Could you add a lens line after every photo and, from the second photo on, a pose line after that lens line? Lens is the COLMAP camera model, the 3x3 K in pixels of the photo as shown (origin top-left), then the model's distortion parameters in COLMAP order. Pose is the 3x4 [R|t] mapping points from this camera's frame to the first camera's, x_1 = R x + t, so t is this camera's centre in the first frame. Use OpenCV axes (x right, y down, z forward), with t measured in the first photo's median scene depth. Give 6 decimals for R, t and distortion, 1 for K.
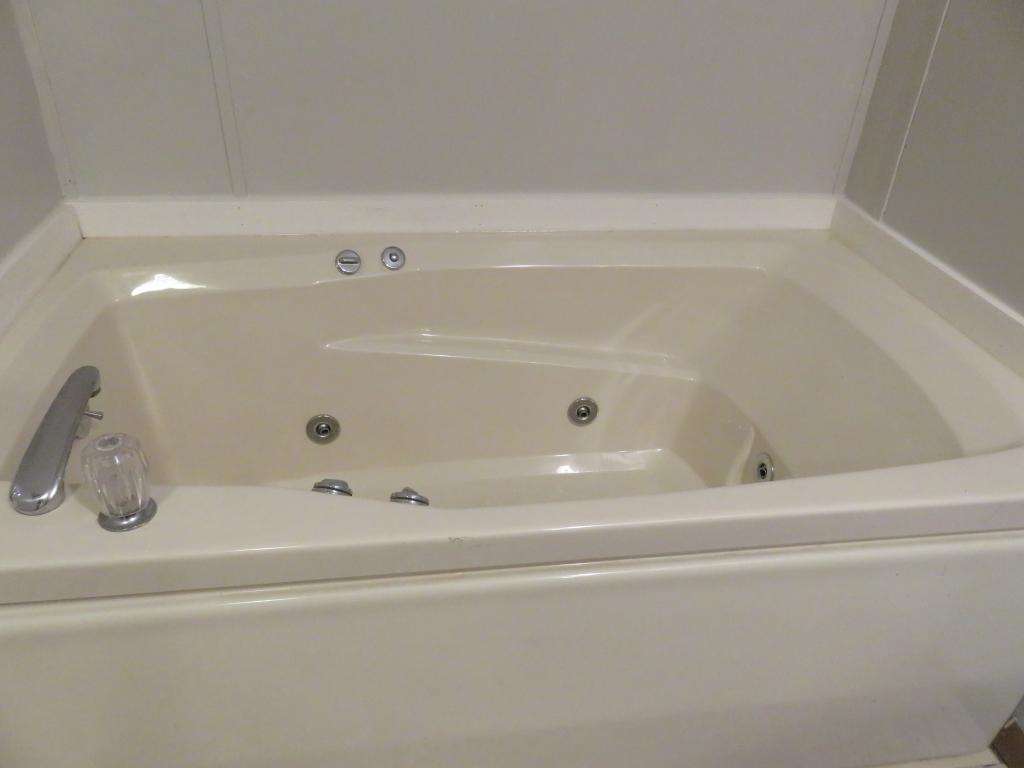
lens RADIAL K [[760.6, 0, 511.0], [0, 760.6, 386.4], [0, 0, 1]] dist [-0.009129, 0.001576]
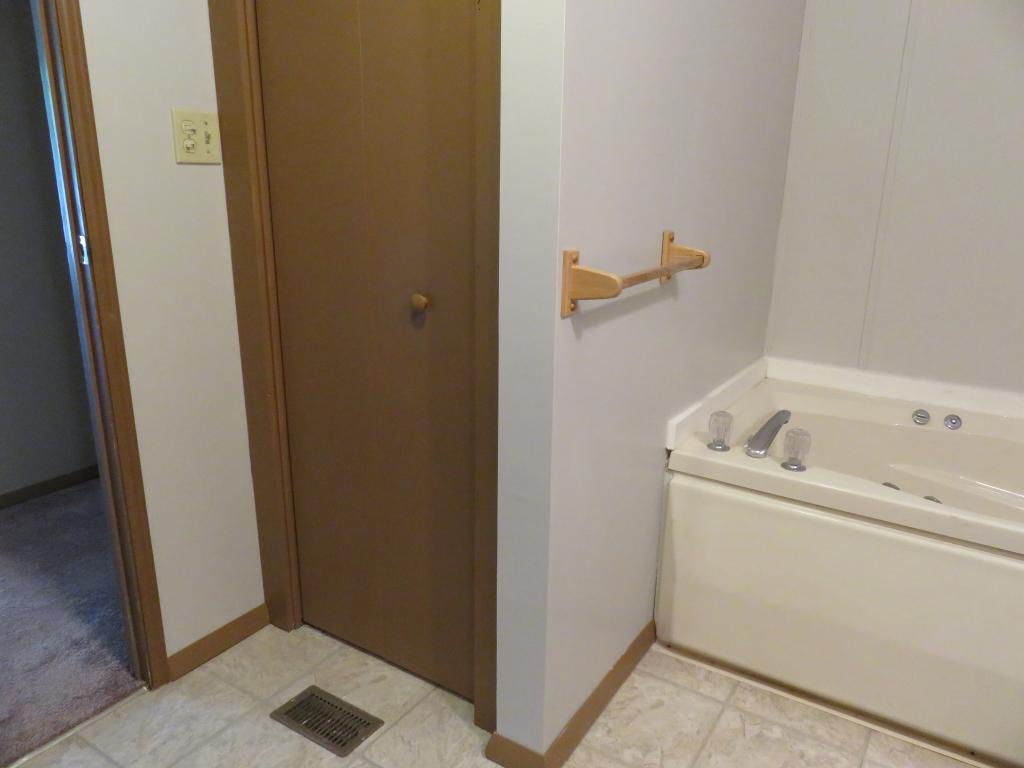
lens RADIAL K [[760.6, 0, 511.0], [0, 760.6, 386.4], [0, 0, 1]] dist [-0.009129, 0.001576]
pose [[0.746476, 0.156502, -0.646746, 0.167277], [-0.347071, 0.920838, -0.177763, 0.364944], [0.567728, 0.357163, 0.741701, -0.705860]]
